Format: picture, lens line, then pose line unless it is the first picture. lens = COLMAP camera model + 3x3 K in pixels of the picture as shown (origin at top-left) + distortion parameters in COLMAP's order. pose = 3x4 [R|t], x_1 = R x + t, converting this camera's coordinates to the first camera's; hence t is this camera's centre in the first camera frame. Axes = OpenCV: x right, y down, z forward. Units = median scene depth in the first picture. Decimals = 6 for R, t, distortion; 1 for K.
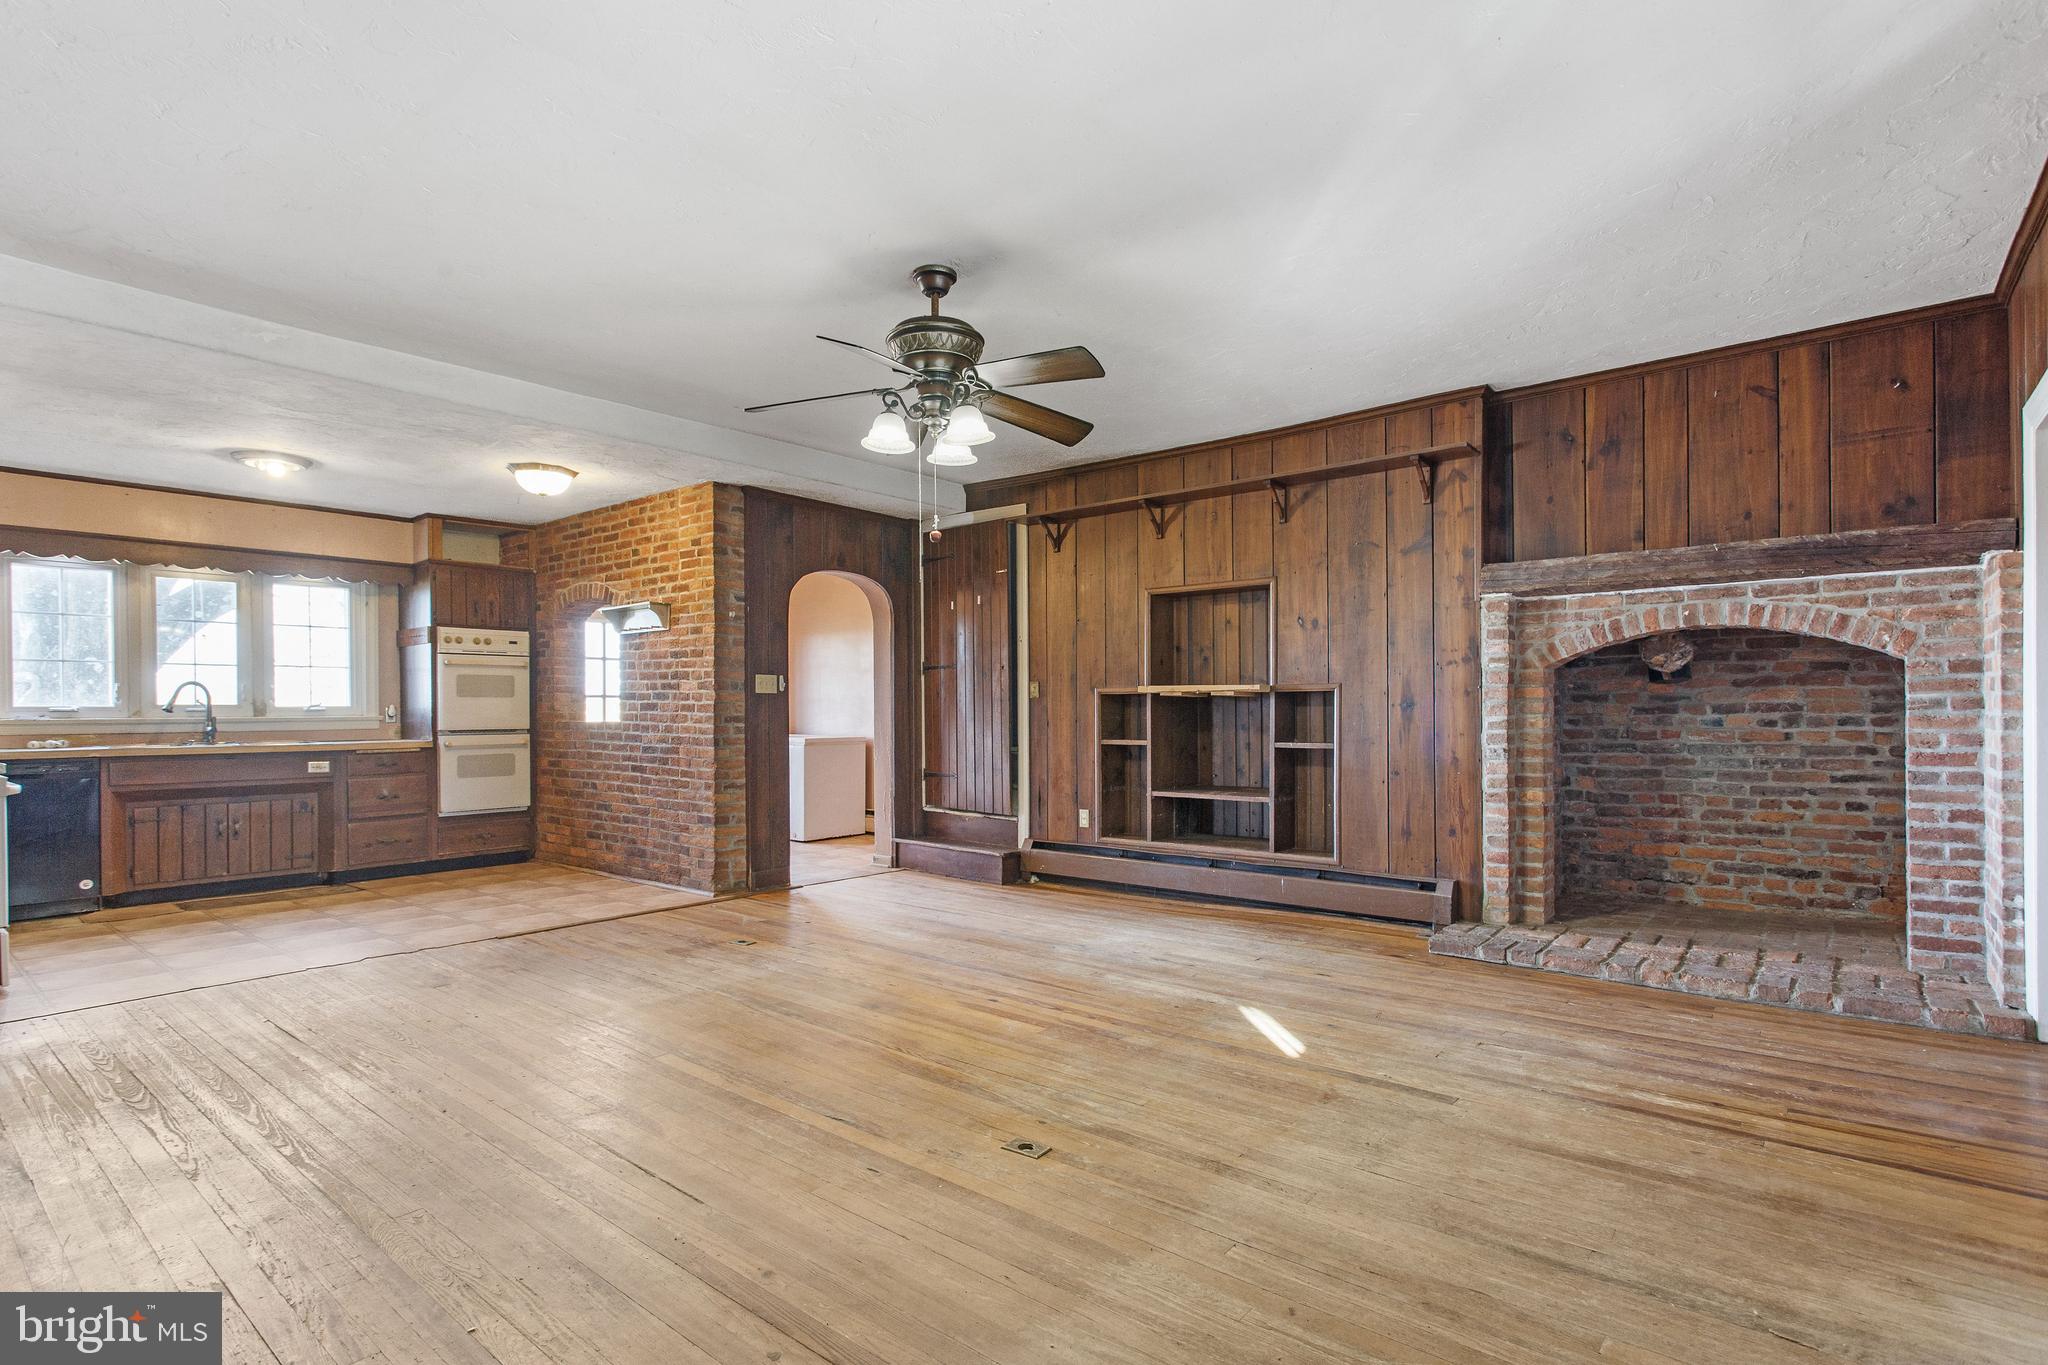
lens RADIAL K [[988.1, 0, 1020.0], [0, 988.1, 714.6], [0, 0, 1]] dist [0.001514, -0.000016]
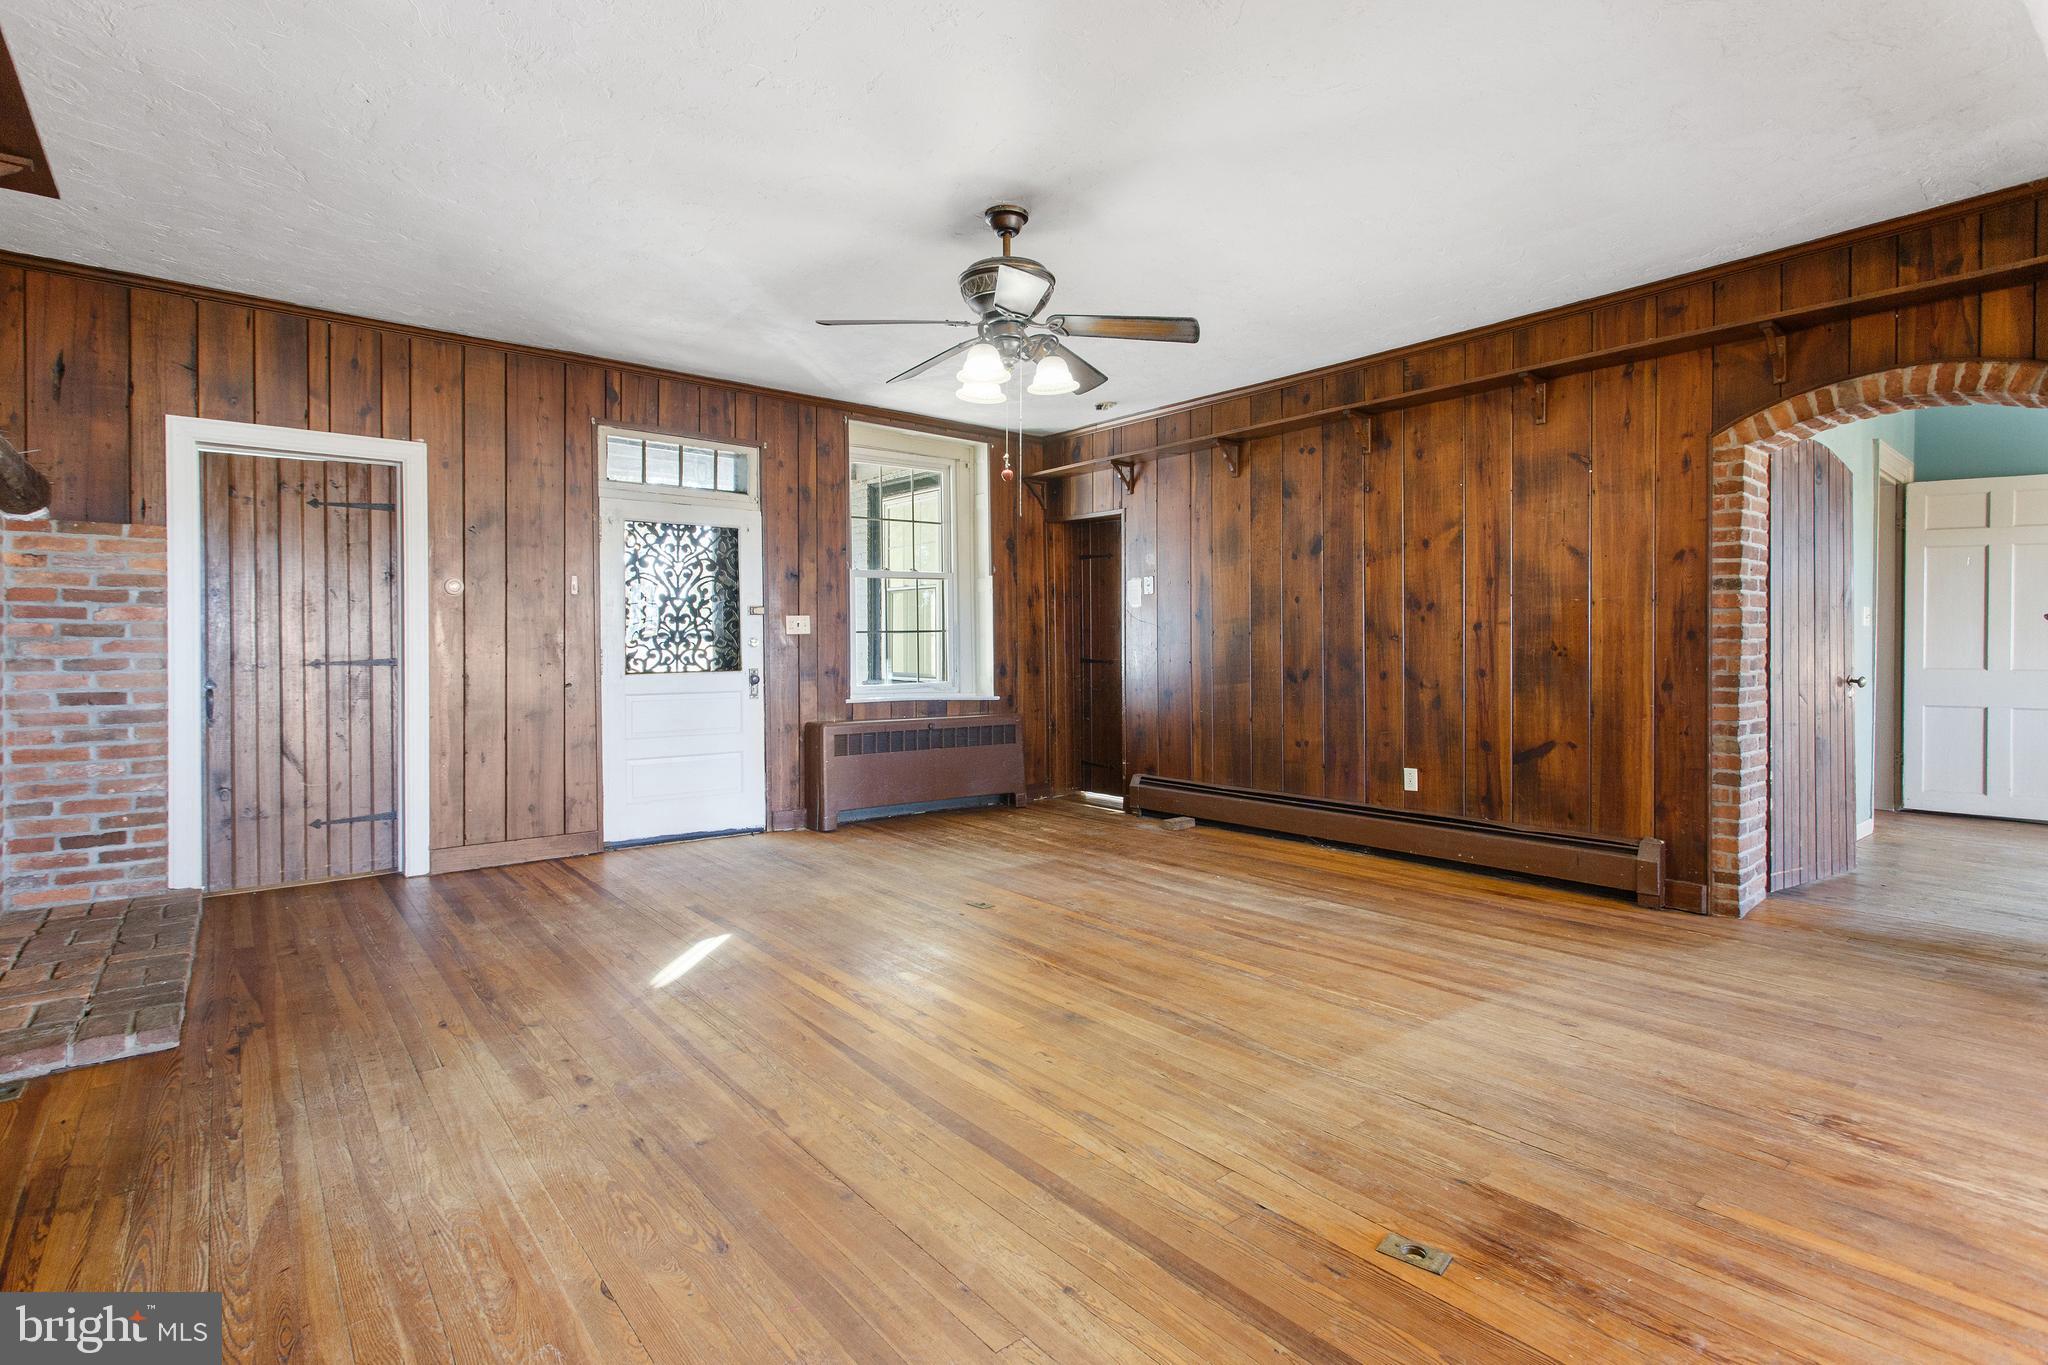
lens RADIAL K [[998.9, 0, 1008.1], [0, 998.9, 648.7], [0, 0, 1]] dist [-0.000877, 0.001365]
pose [[-0.978578, 0.007428, 0.205740, -0.160401], [0.009085, 0.999933, 0.007109, -0.005627], [-0.205674, 0.008826, -0.978581, 1.081327]]
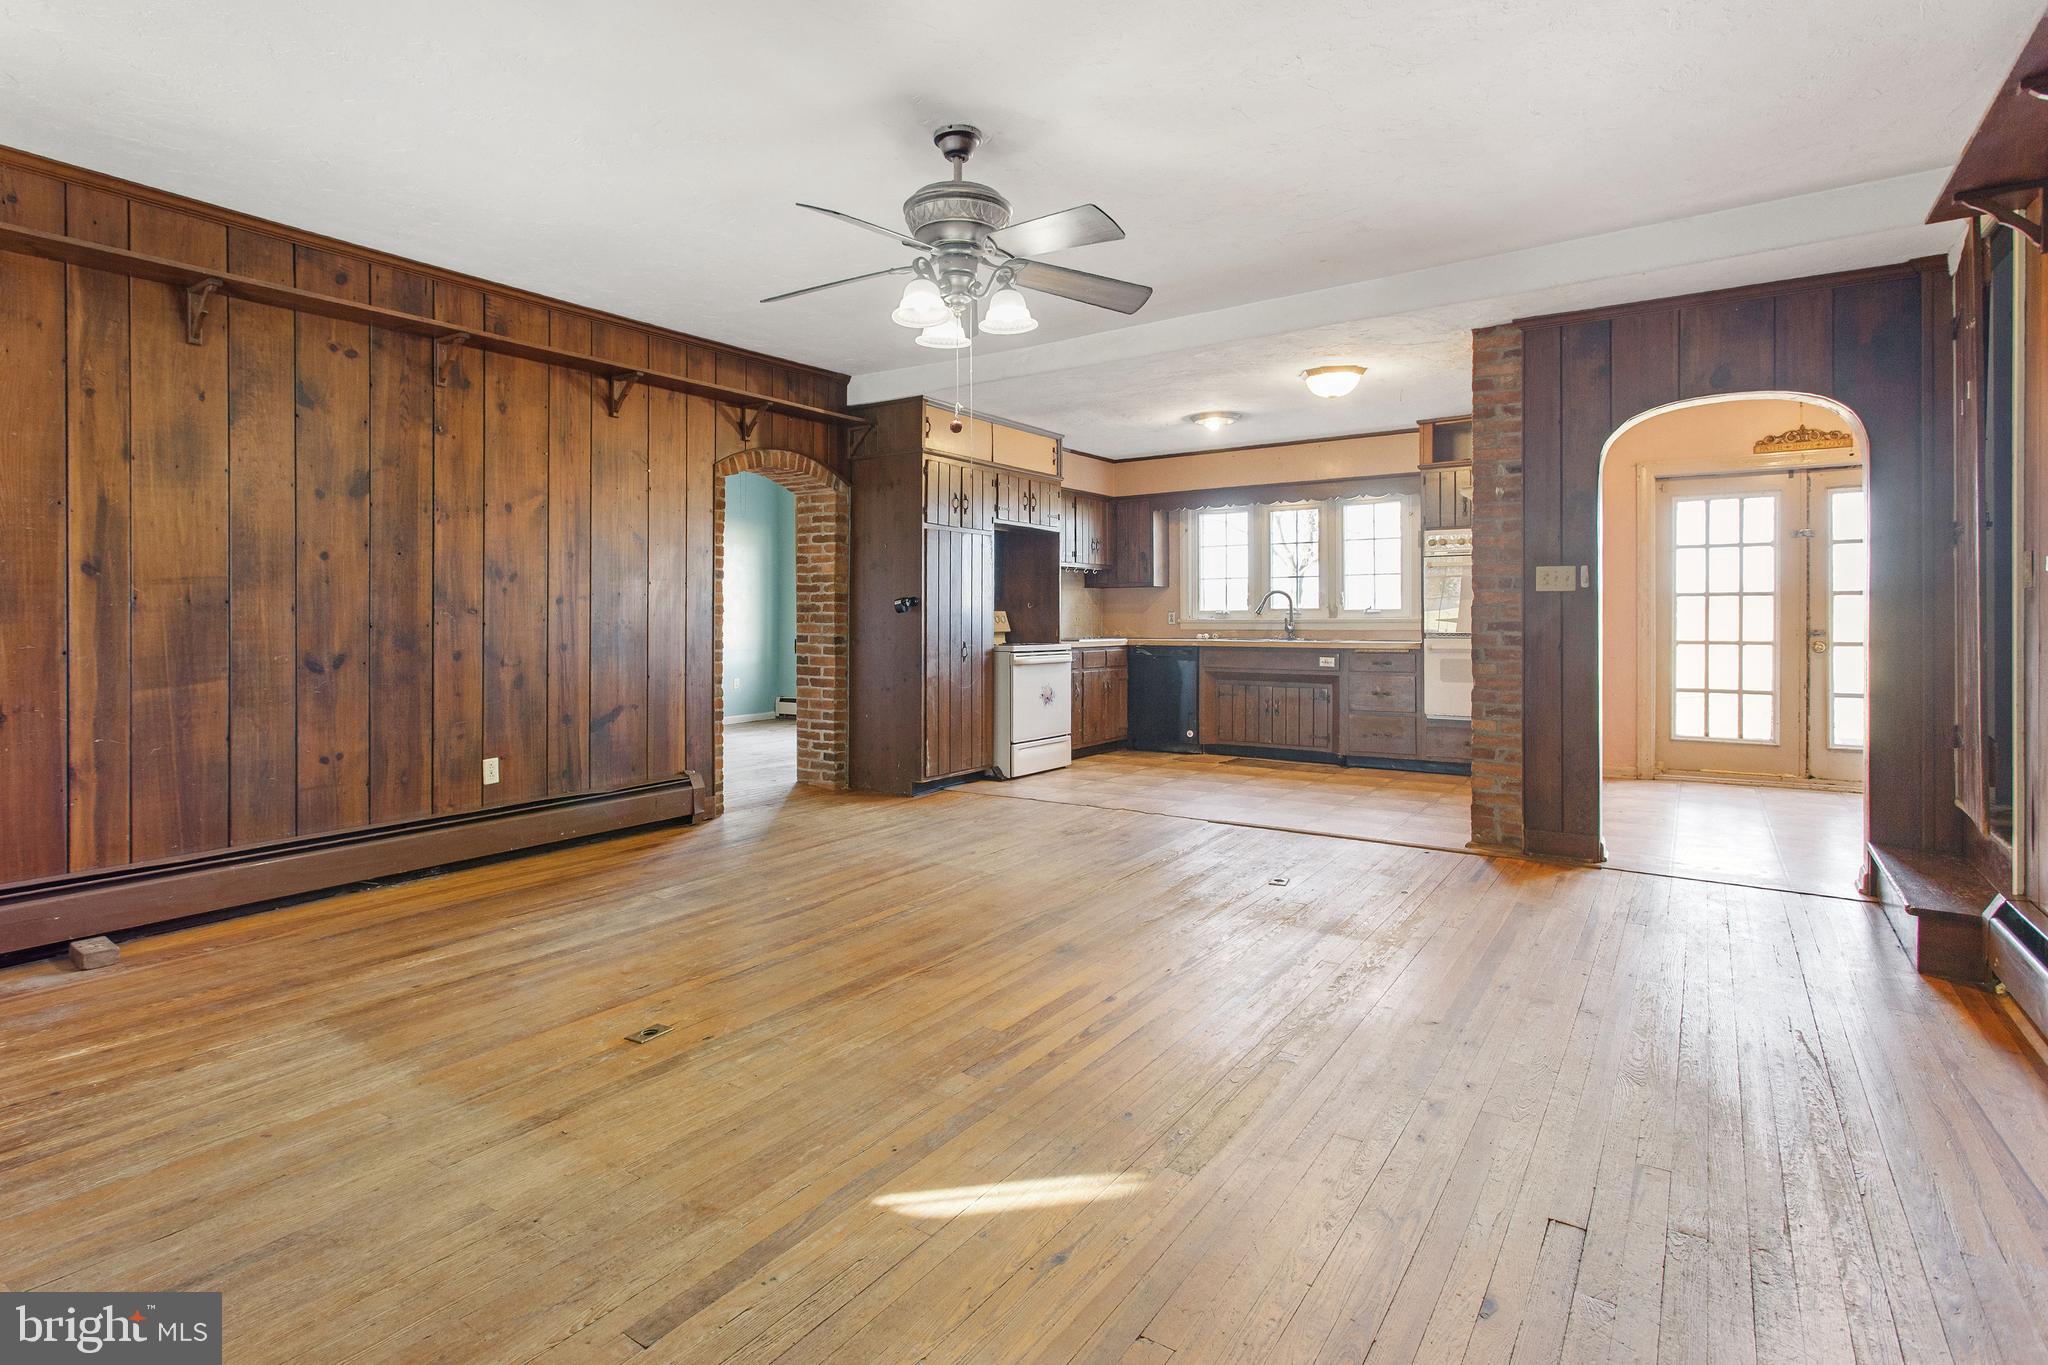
lens RADIAL K [[1029.5, 0, 1007.0], [0, 1029.5, 616.3], [0, 0, 1]] dist [-0.000617, 0.000417]
pose [[0.088446, 0.005043, -0.996068, 0.462117], [-0.001531, 0.999987, 0.004926, -0.006209], [0.996080, 0.001089, 0.088452, 0.520604]]
